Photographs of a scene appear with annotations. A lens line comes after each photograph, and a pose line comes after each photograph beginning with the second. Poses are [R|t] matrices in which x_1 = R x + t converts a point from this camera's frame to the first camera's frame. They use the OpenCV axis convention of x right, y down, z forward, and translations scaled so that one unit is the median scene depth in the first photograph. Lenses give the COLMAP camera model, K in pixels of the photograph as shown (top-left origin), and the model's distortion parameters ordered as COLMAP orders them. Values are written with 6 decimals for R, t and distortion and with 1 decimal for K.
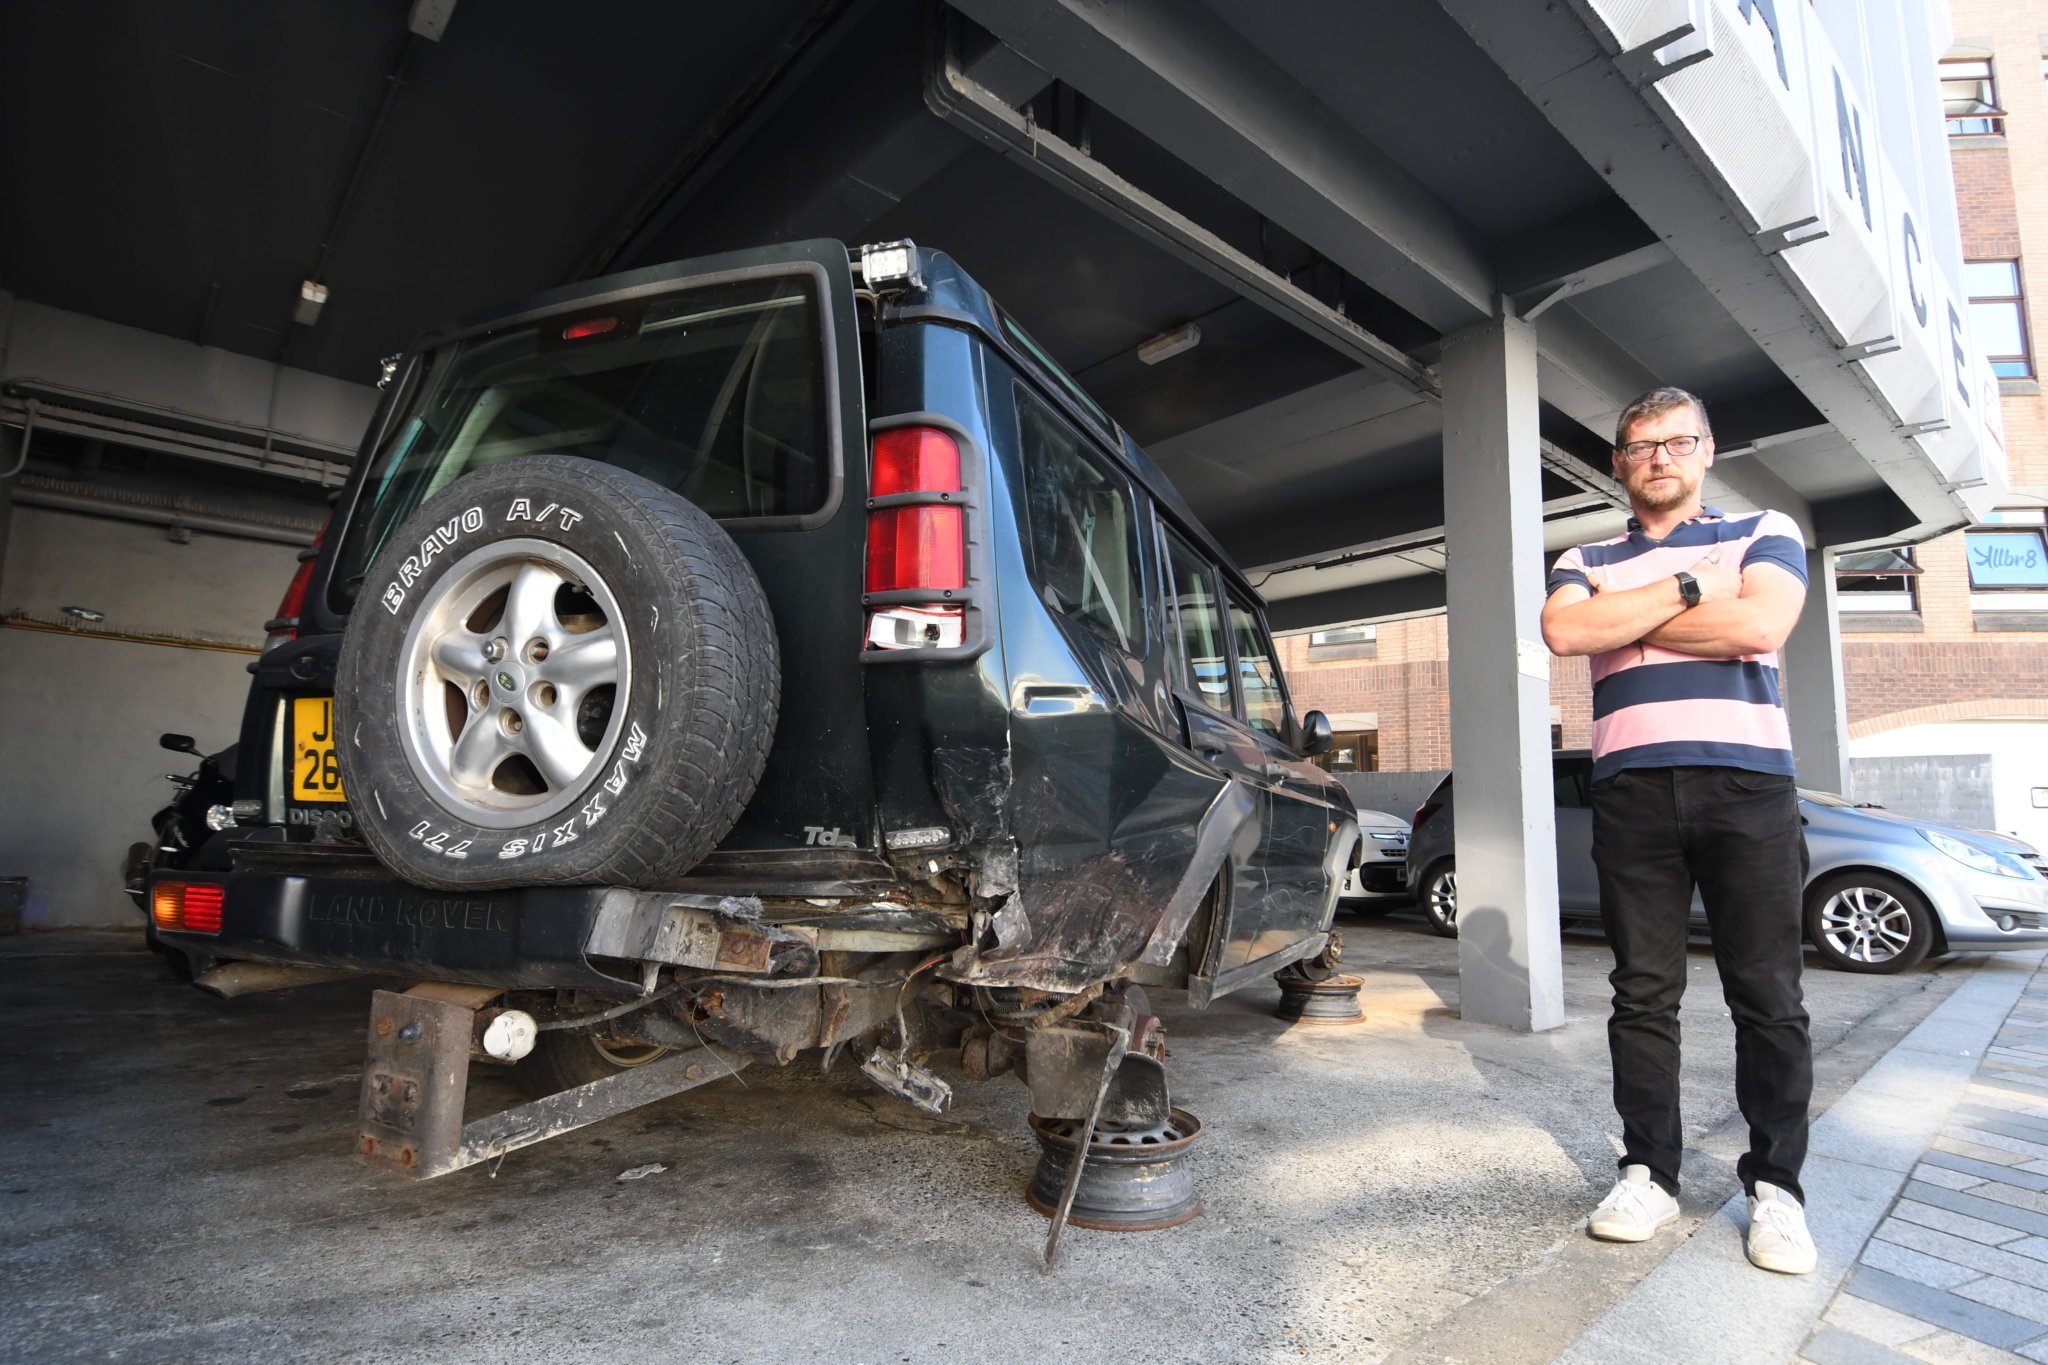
lens RADIAL K [[1037.9, 0, 1036.8], [0, 1037.9, 692.2], [0, 0, 1]] dist [0.053774, -0.057755]
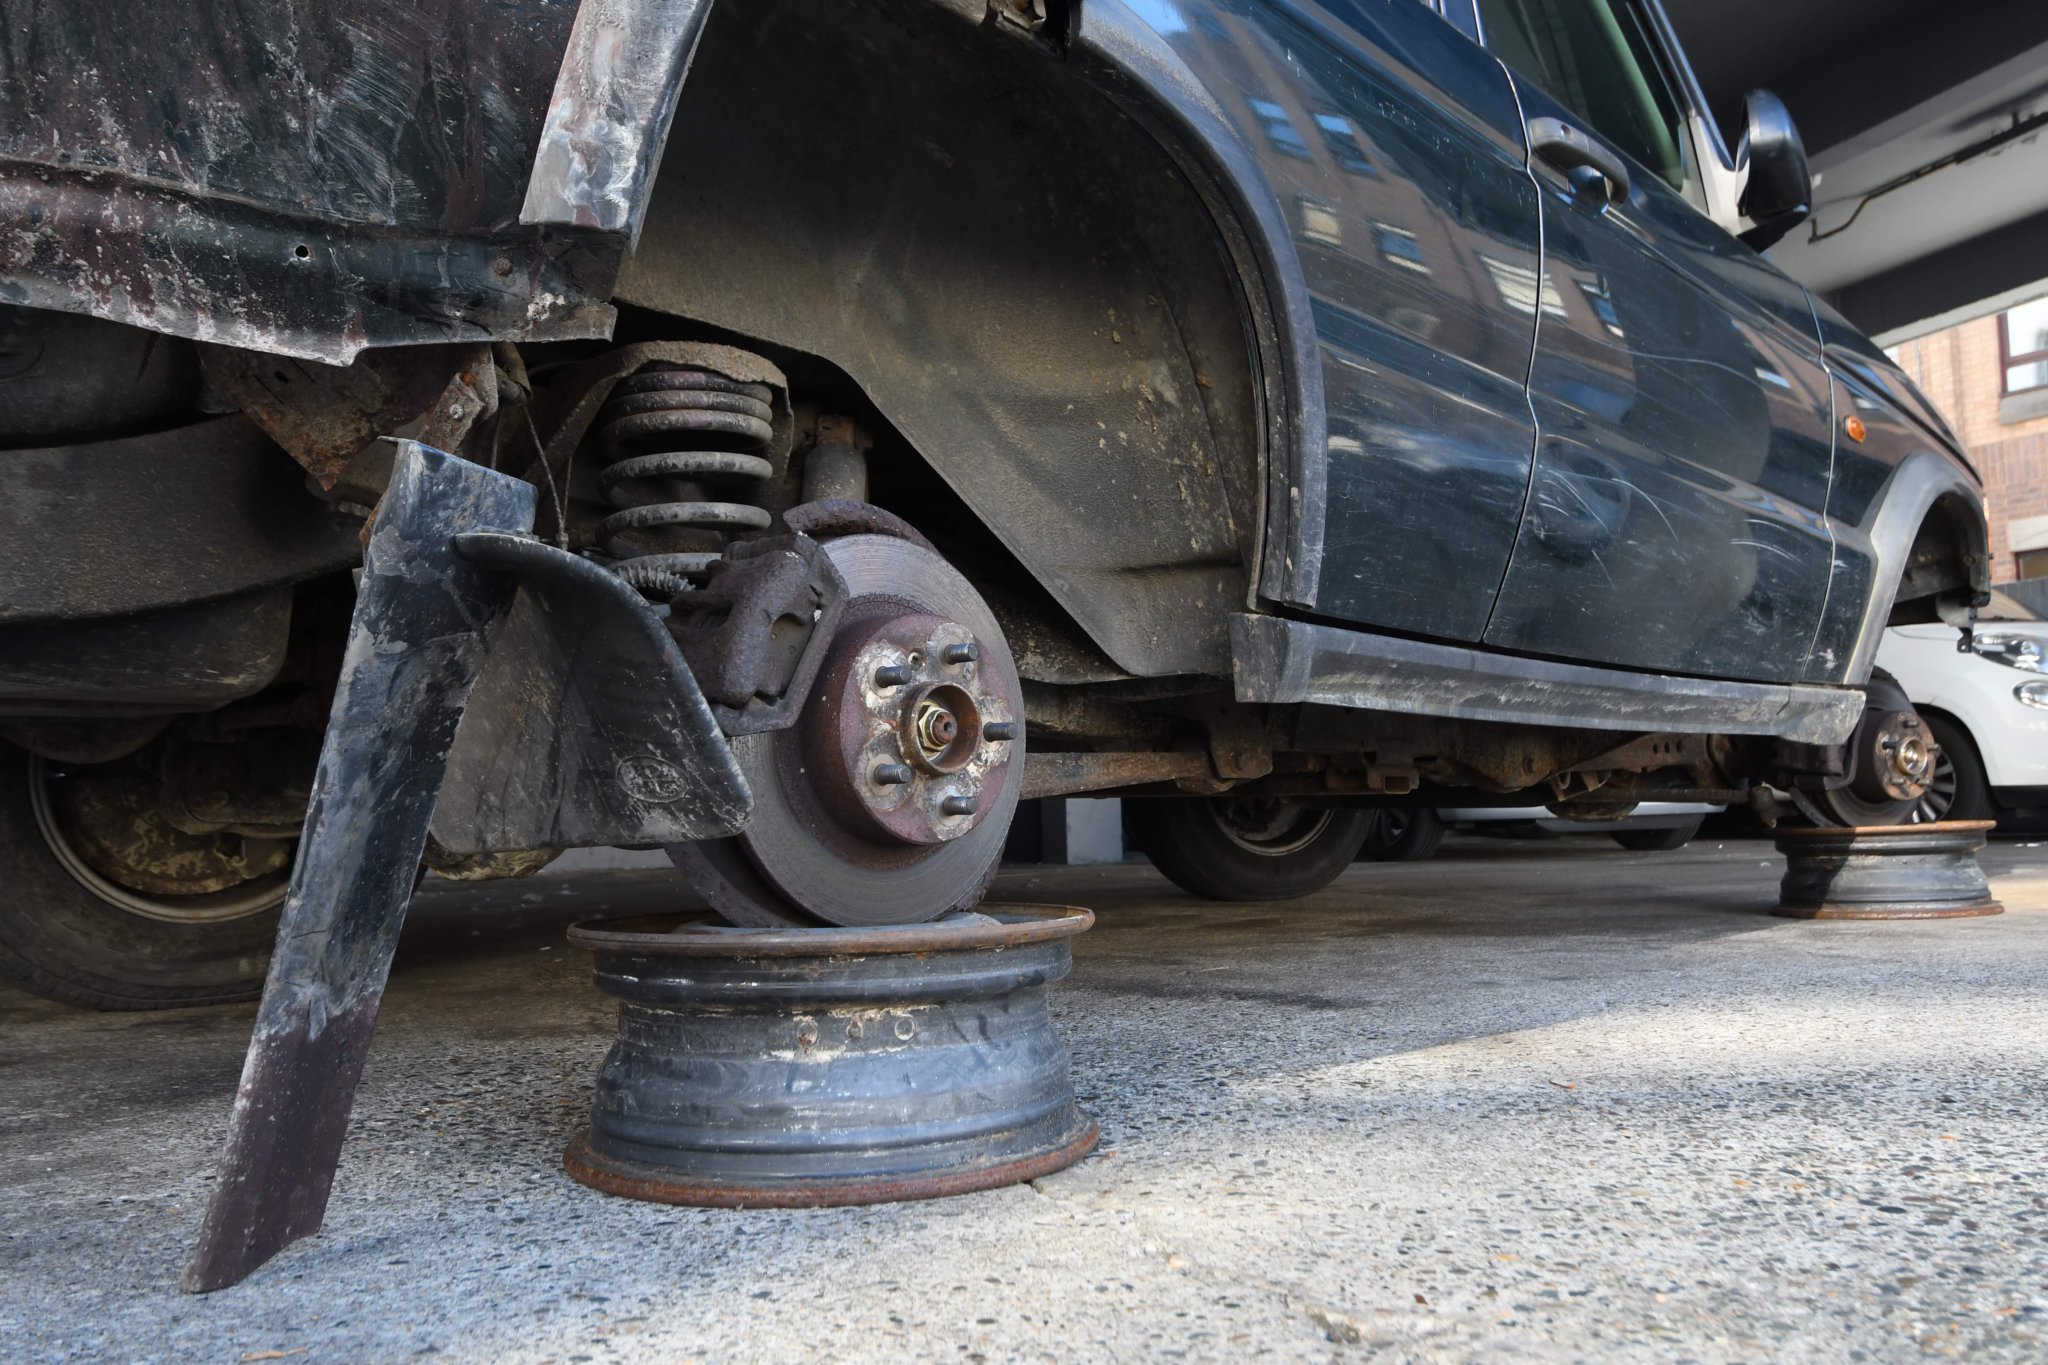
lens RADIAL K [[1511.8, 0, 1036.2], [0, 1511.8, 695.0], [0, 0, 1]] dist [0.026617, -0.002406]
pose [[0.941615, -0.074146, -0.328427, 0.400387], [0.089834, 0.995415, 0.032833, 0.437480], [0.324487, -0.060420, 0.943958, 0.755788]]
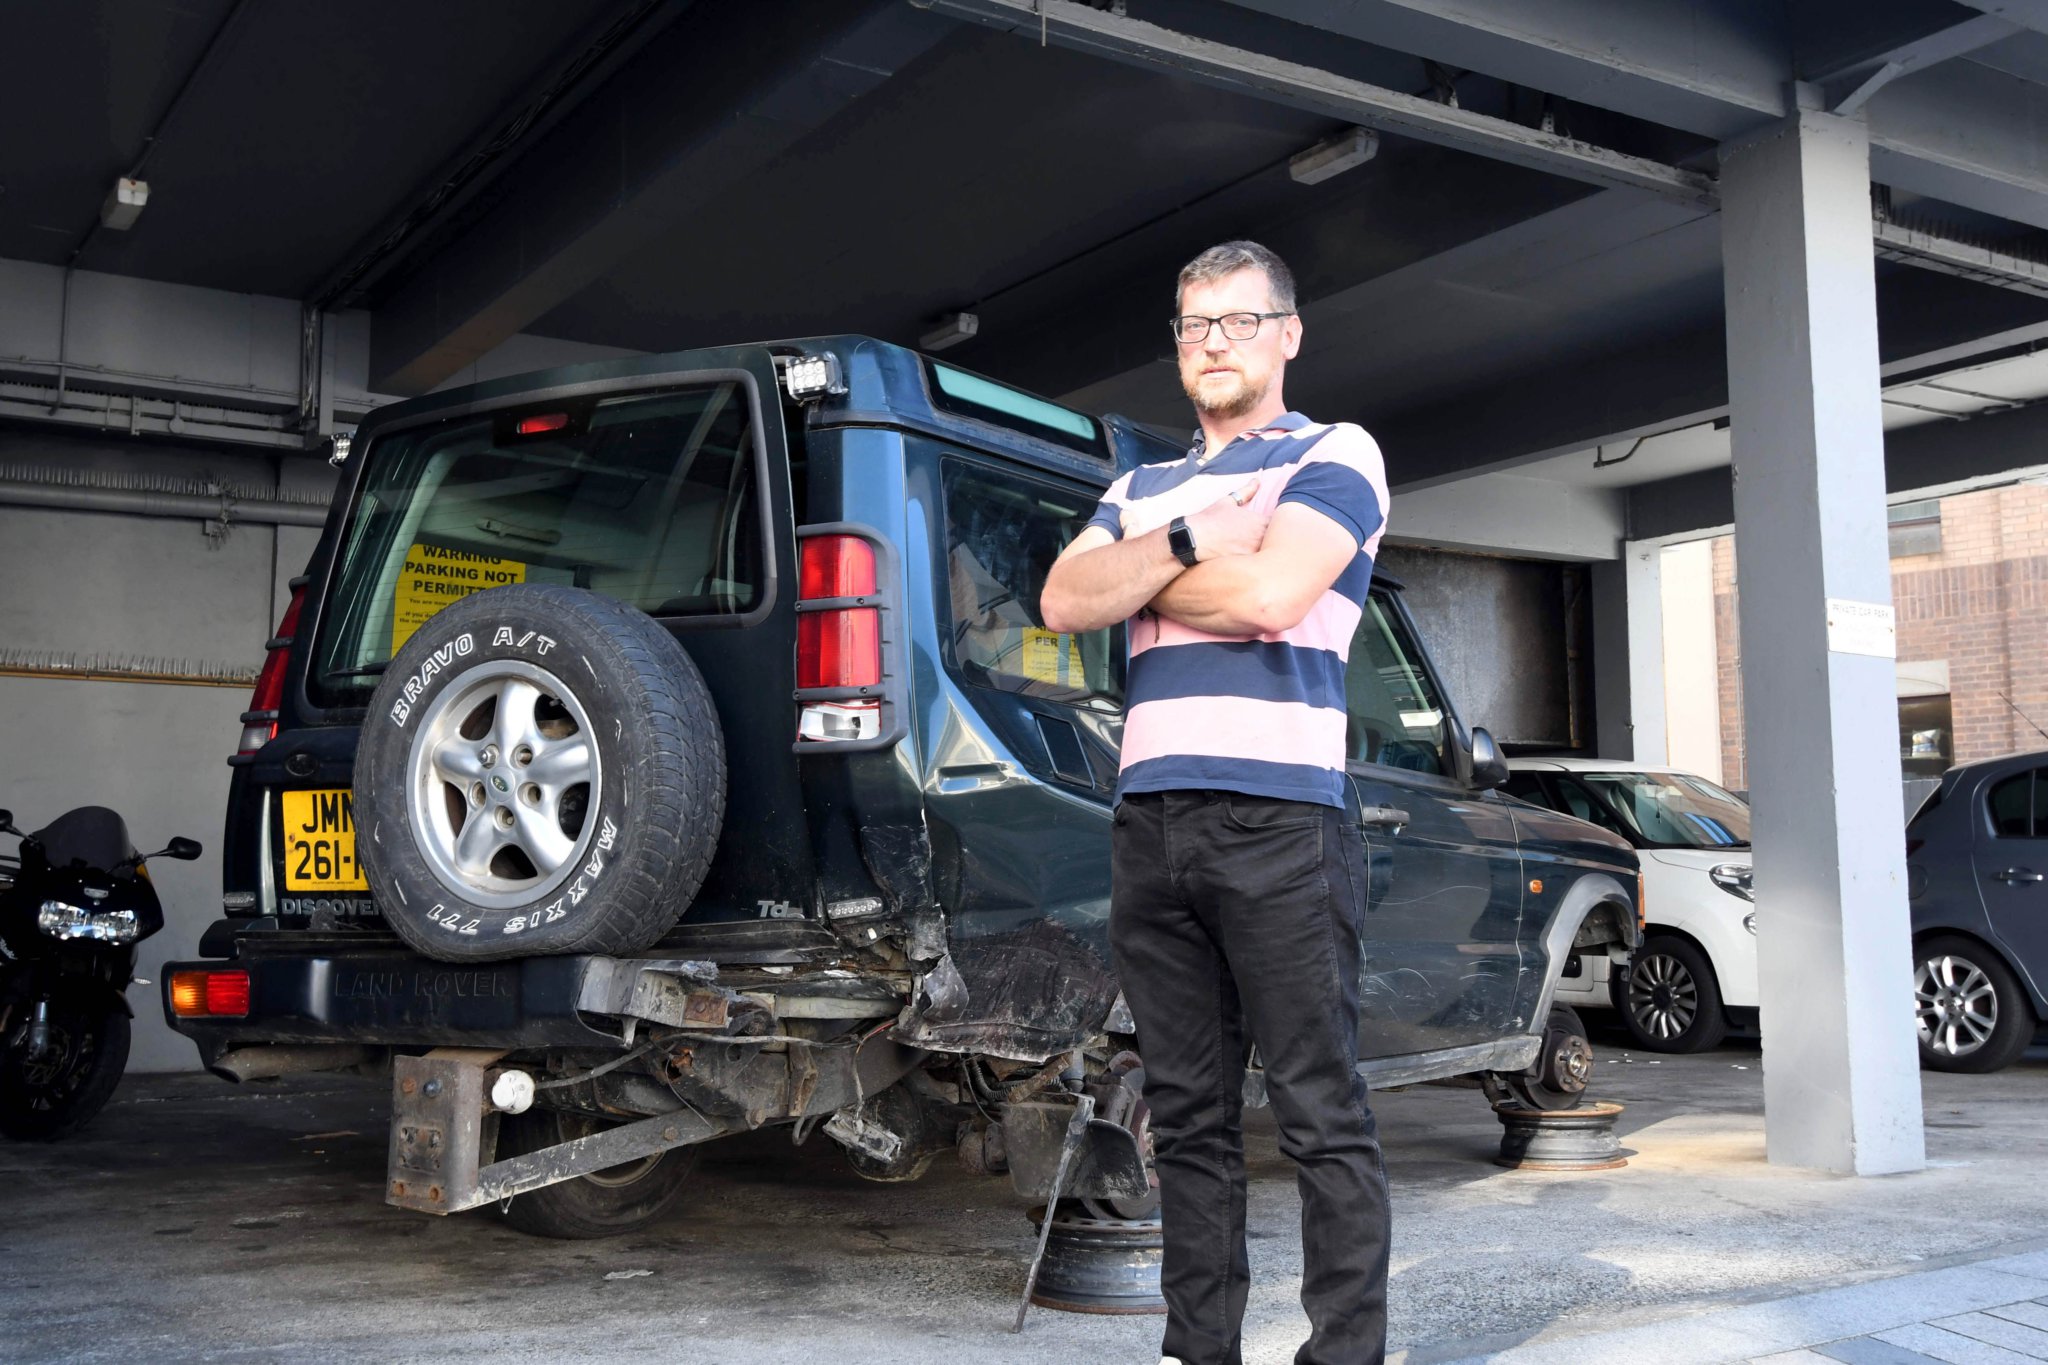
lens RADIAL K [[2119.9, 0, 1026.1], [0, 2119.9, 641.7], [0, 0, 1]] dist [0.070790, -0.080379]
pose [[0.987429, -0.046895, -0.150949, 0.397419], [0.047618, 0.998865, 0.001177, -0.128712], [0.150723, -0.008350, 0.988541, -1.135001]]
